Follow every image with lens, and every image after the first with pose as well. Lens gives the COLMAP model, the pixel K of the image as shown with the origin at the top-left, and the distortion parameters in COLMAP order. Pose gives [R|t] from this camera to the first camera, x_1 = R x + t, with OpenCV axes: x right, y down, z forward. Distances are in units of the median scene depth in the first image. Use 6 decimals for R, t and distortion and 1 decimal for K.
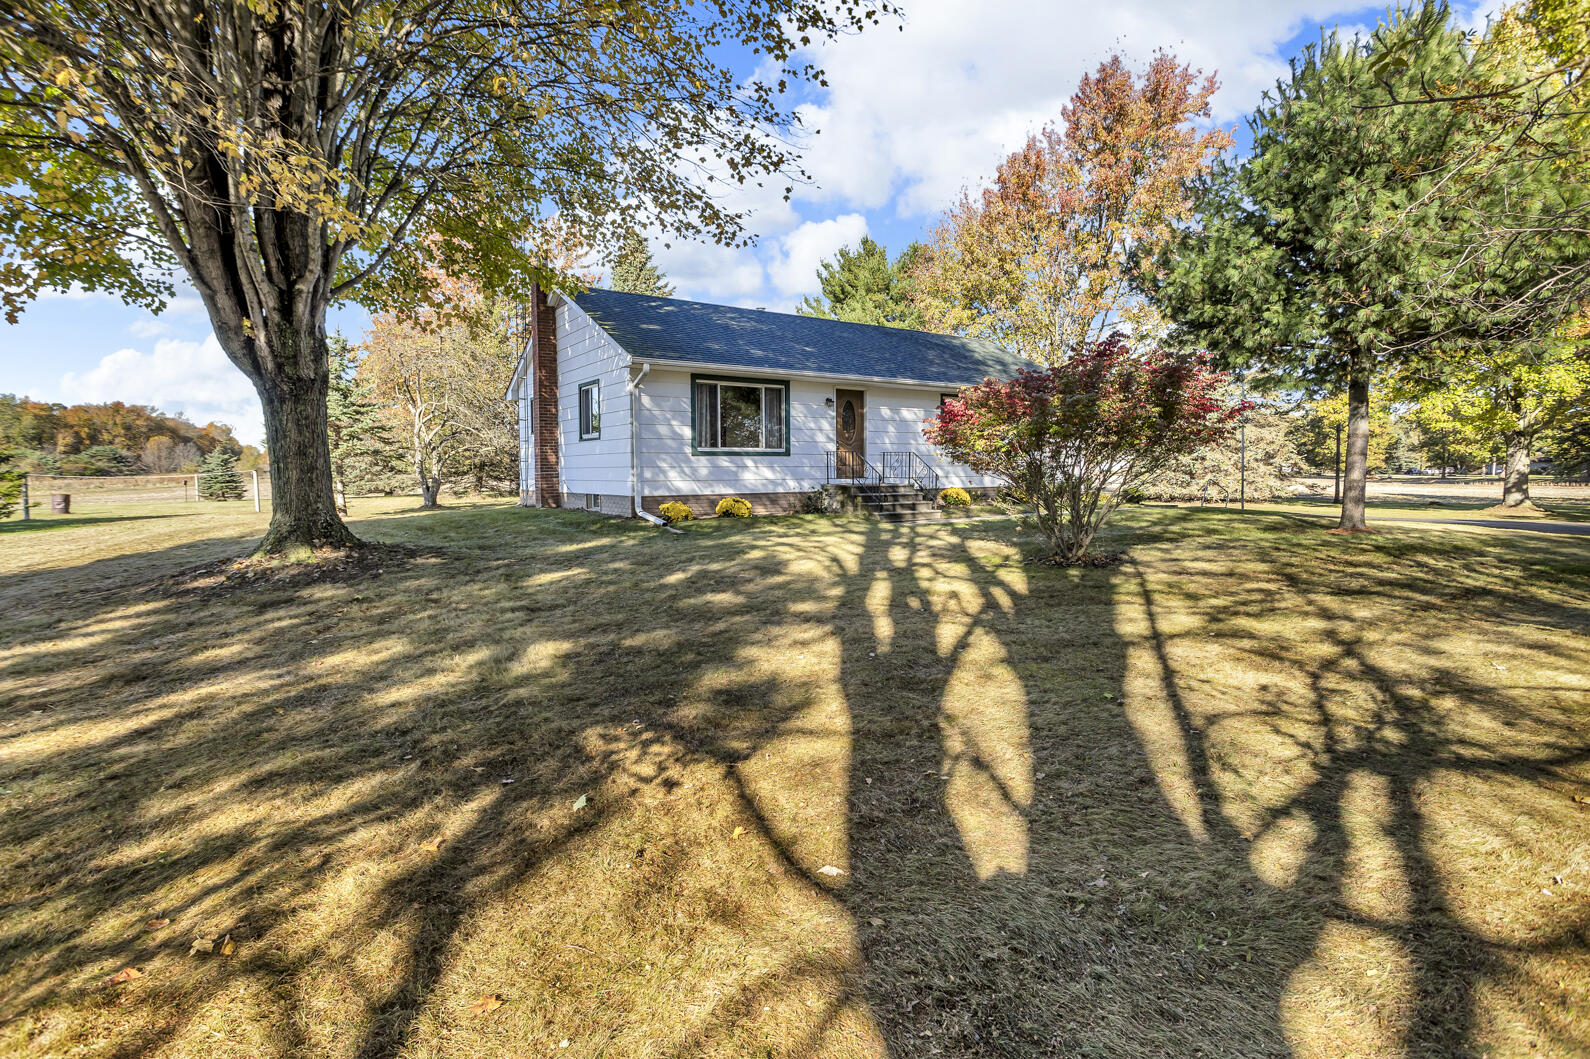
lens RADIAL K [[760.5, 0, 803.5], [0, 760.5, 517.8], [0, 0, 1]] dist [0.001079, 0.001454]
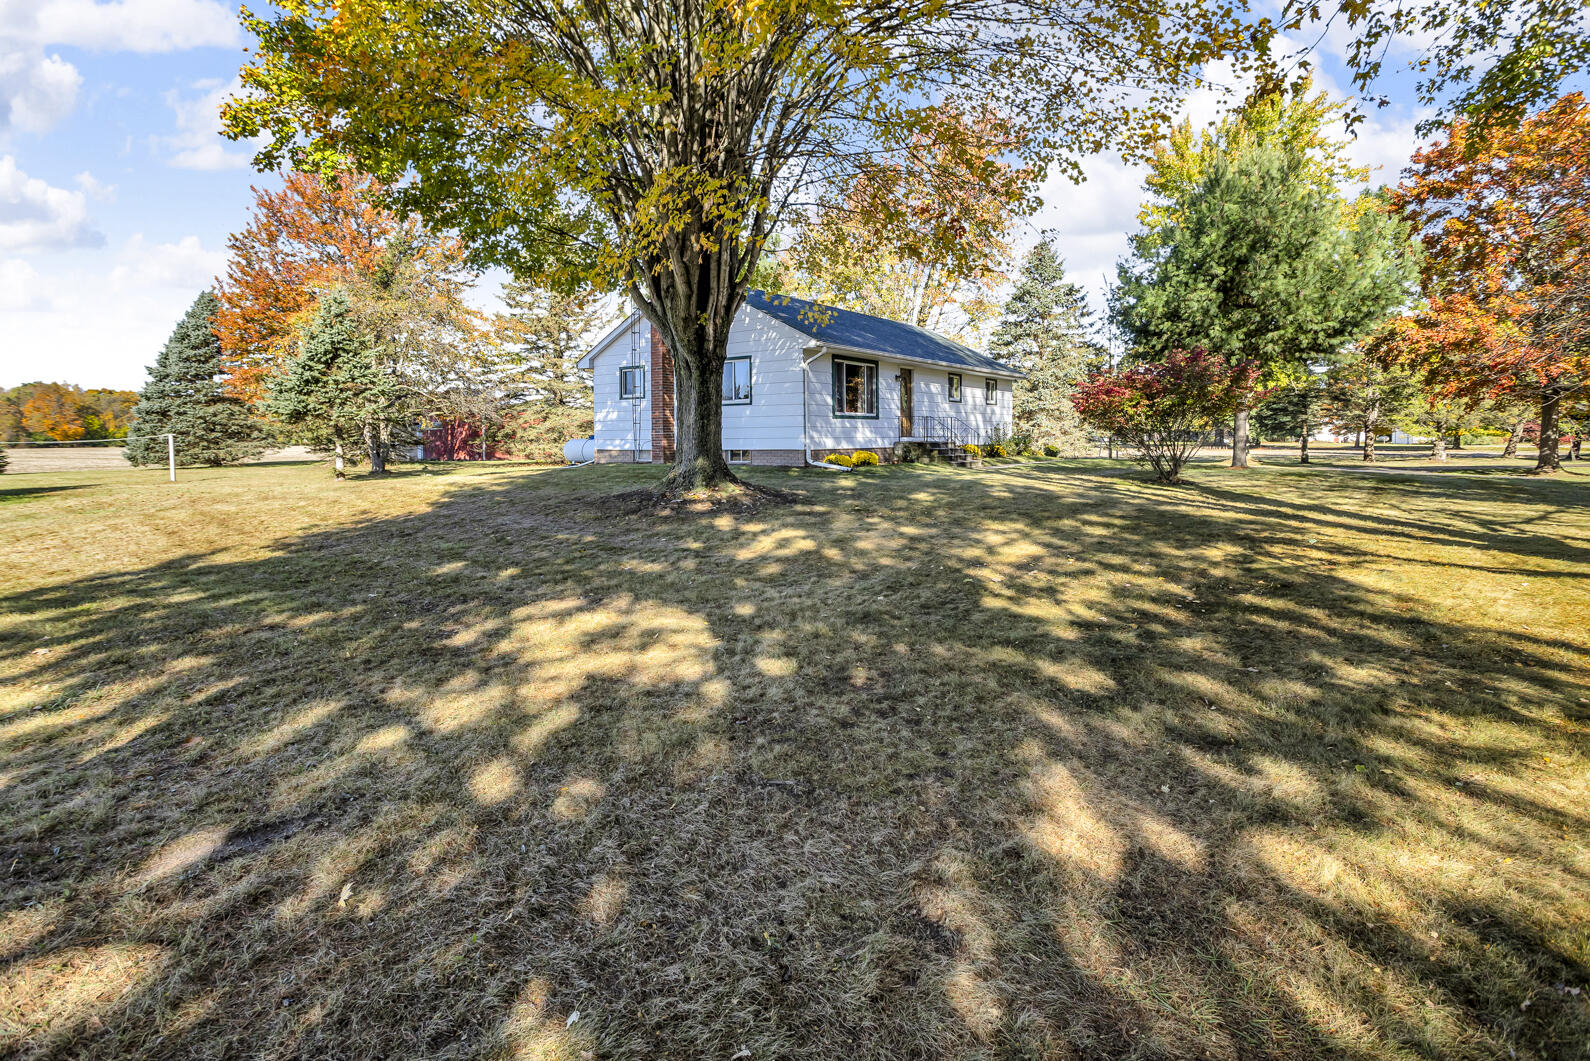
lens RADIAL K [[760.5, 0, 803.5], [0, 760.5, 518.8], [0, 0, 1]] dist [0.001079, 0.001454]
pose [[0.942073, -0.037462, 0.333310, -0.591113], [0.023837, 0.998708, 0.044875, 0.027255], [-0.334560, -0.034330, 0.941749, -0.188657]]
